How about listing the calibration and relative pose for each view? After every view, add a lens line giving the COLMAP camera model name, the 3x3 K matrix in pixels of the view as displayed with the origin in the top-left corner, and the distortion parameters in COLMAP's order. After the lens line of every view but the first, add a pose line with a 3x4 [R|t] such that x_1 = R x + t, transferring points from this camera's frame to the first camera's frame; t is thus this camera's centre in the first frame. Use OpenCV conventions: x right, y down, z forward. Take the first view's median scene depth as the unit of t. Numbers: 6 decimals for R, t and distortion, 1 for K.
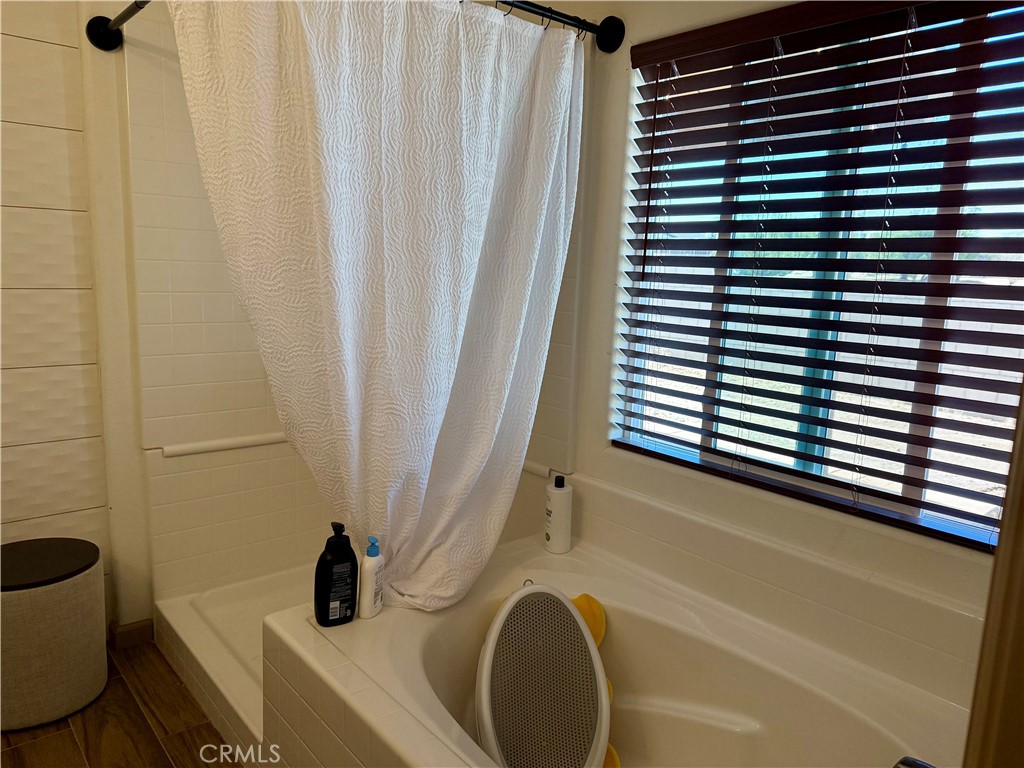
lens RADIAL K [[726.3, 0, 519.4], [0, 726.3, 382.7], [0, 0, 1]] dist [0.085669, -0.112044]
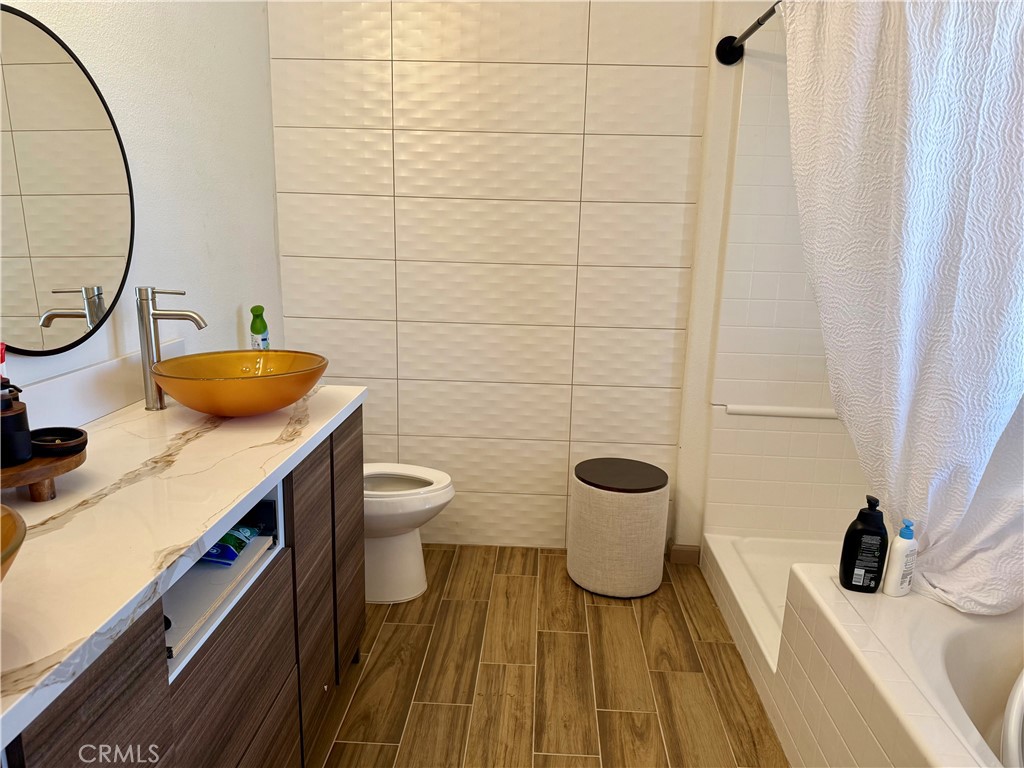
lens RADIAL K [[726.3, 0, 519.4], [0, 726.3, 382.7], [0, 0, 1]] dist [0.085669, -0.112044]
pose [[0.736144, 0.127813, -0.664648, 0.053607], [-0.111705, 0.991484, 0.066944, 0.016372], [0.667544, 0.024964, 0.744152, -0.109633]]
